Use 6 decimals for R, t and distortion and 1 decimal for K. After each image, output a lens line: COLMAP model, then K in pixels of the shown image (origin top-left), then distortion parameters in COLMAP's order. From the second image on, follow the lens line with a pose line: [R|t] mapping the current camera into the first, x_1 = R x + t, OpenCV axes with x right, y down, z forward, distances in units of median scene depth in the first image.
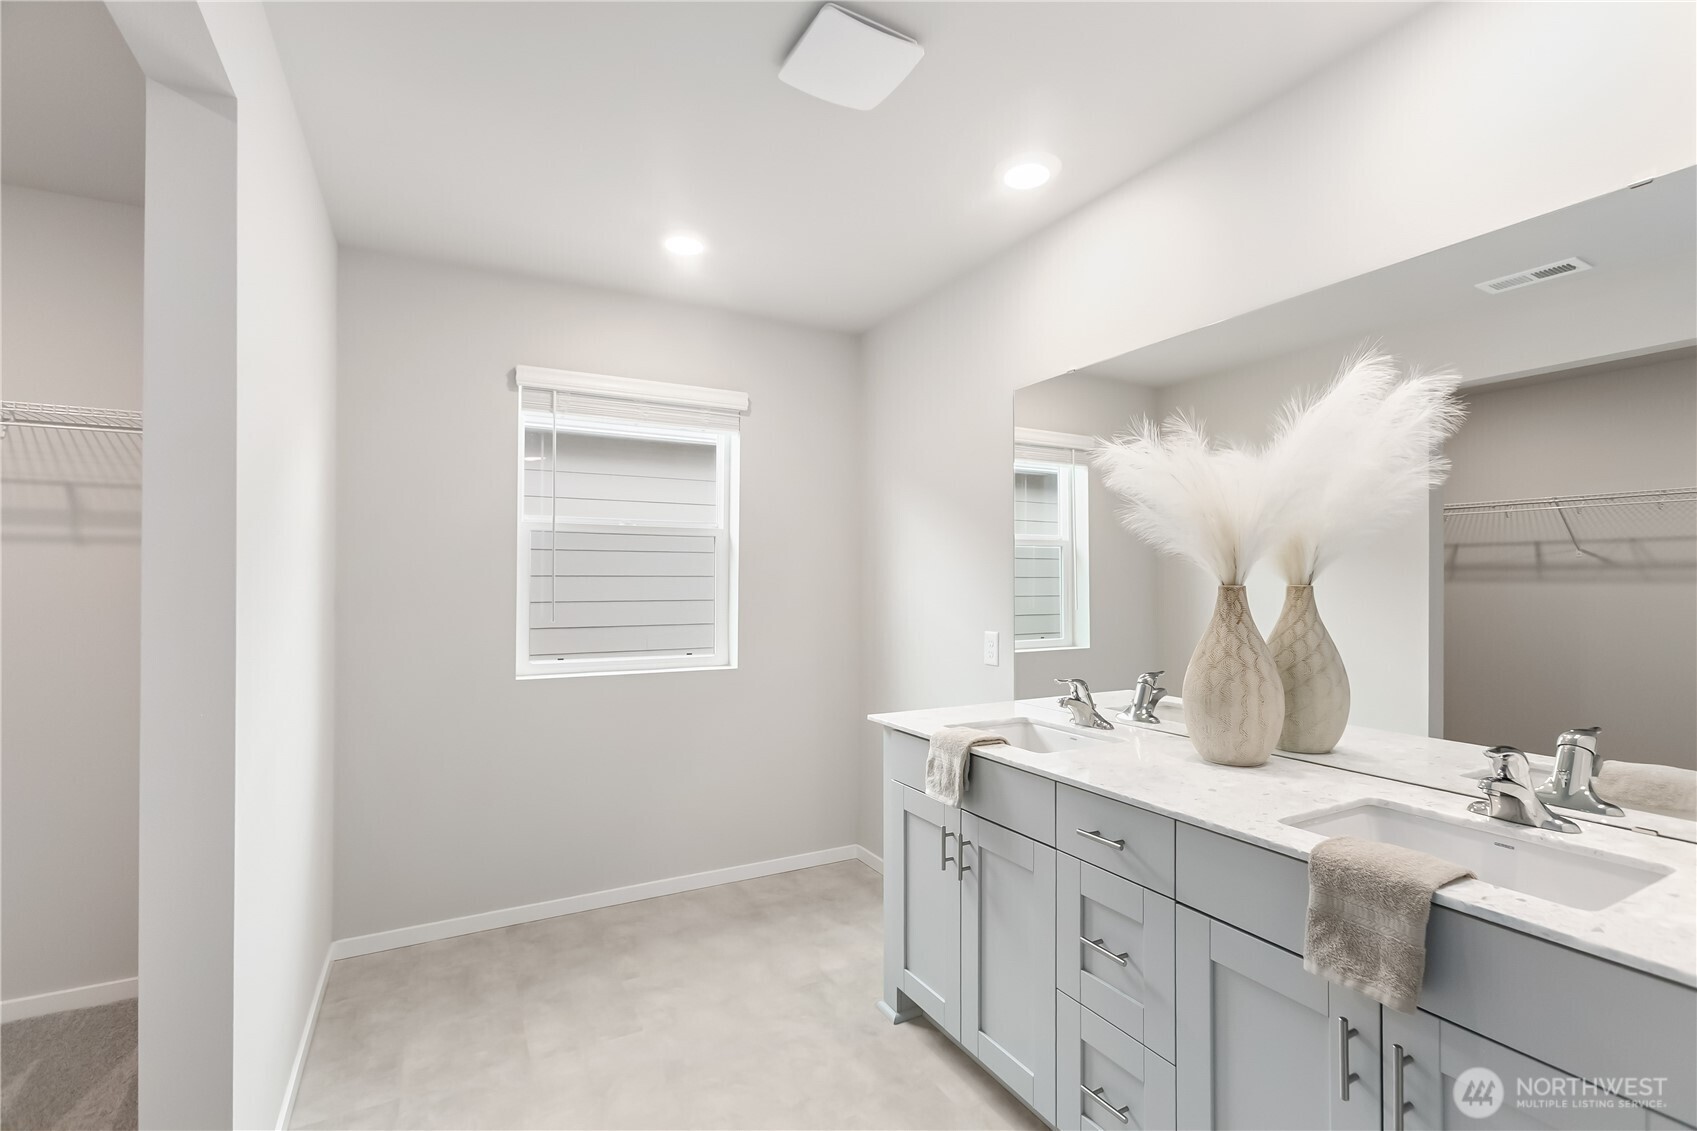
lens RADIAL K [[767.0, 0, 853.3], [0, 767.0, 567.1], [0, 0, 1]] dist [-0.025978, 0.023493]
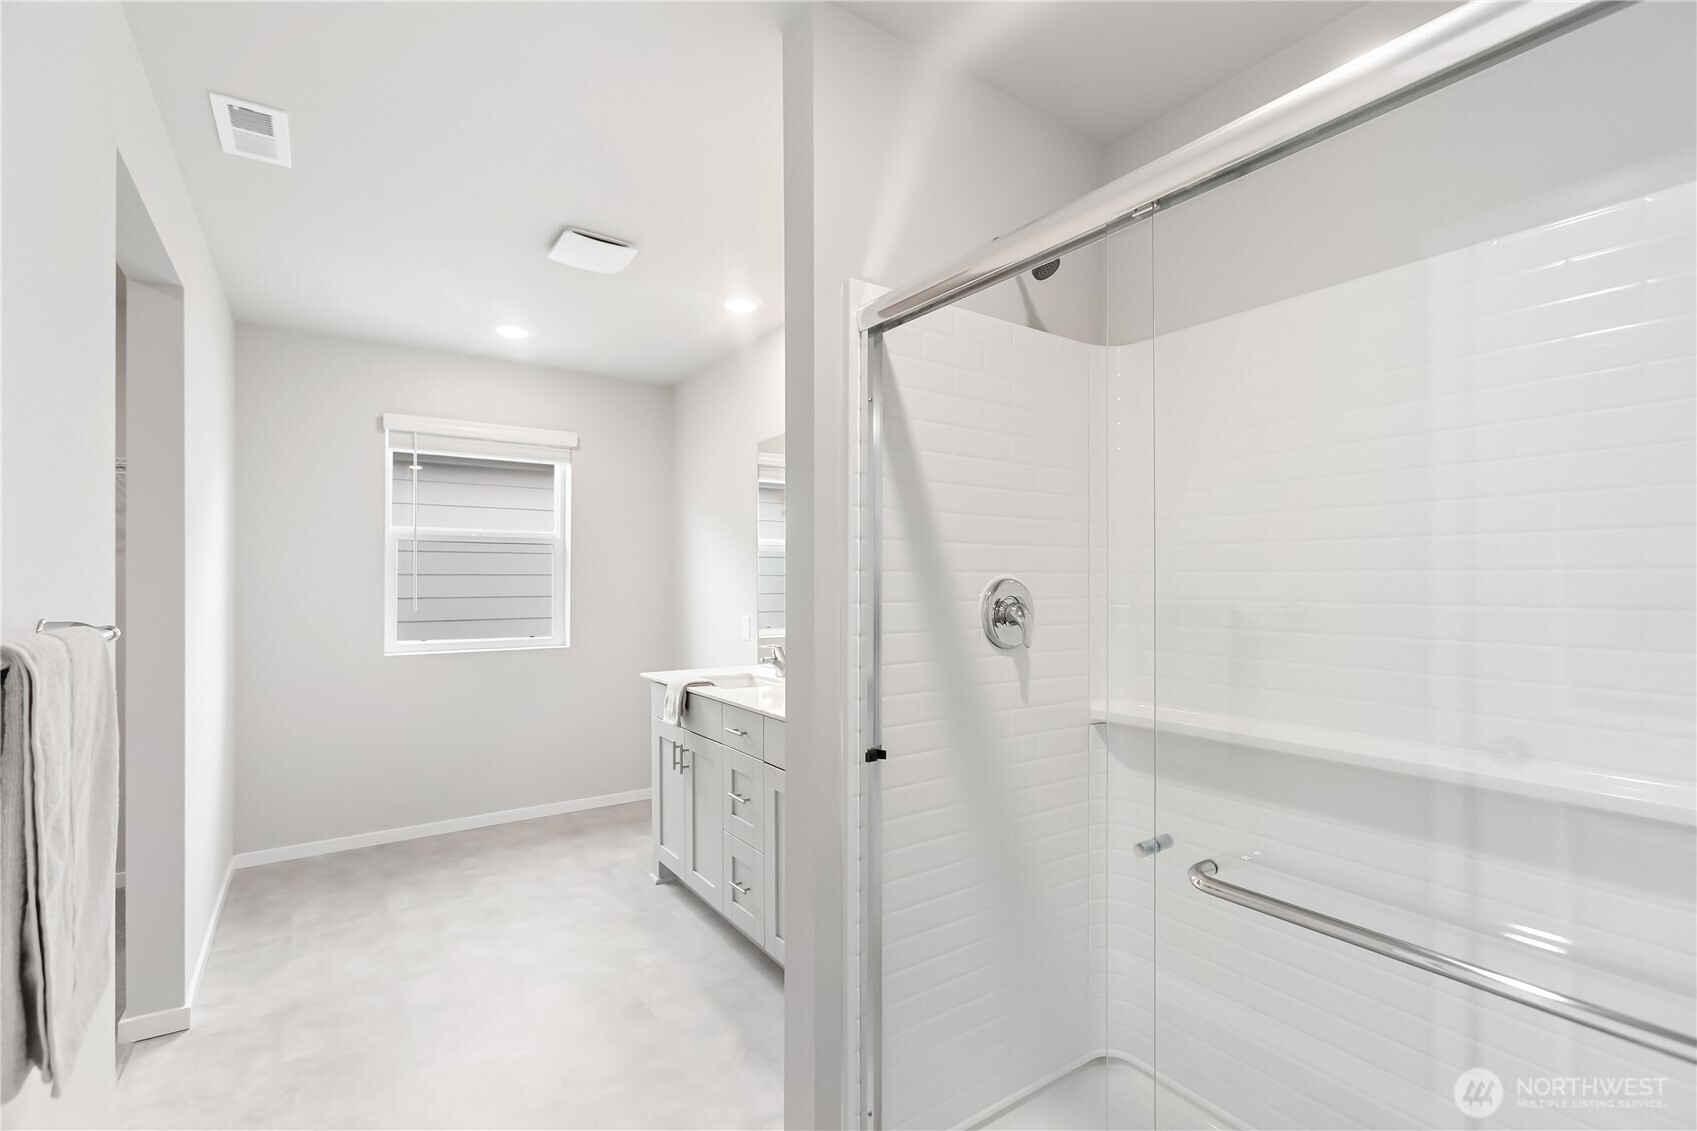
lens RADIAL K [[767.0, 0, 853.3], [0, 767.0, 567.1], [0, 0, 1]] dist [-0.025978, 0.023493]
pose [[0.994095, -0.002388, 0.108488, 0.234281], [0.001854, 0.999986, 0.005022, -0.010069], [-0.108499, -0.004791, 0.994085, -0.415617]]
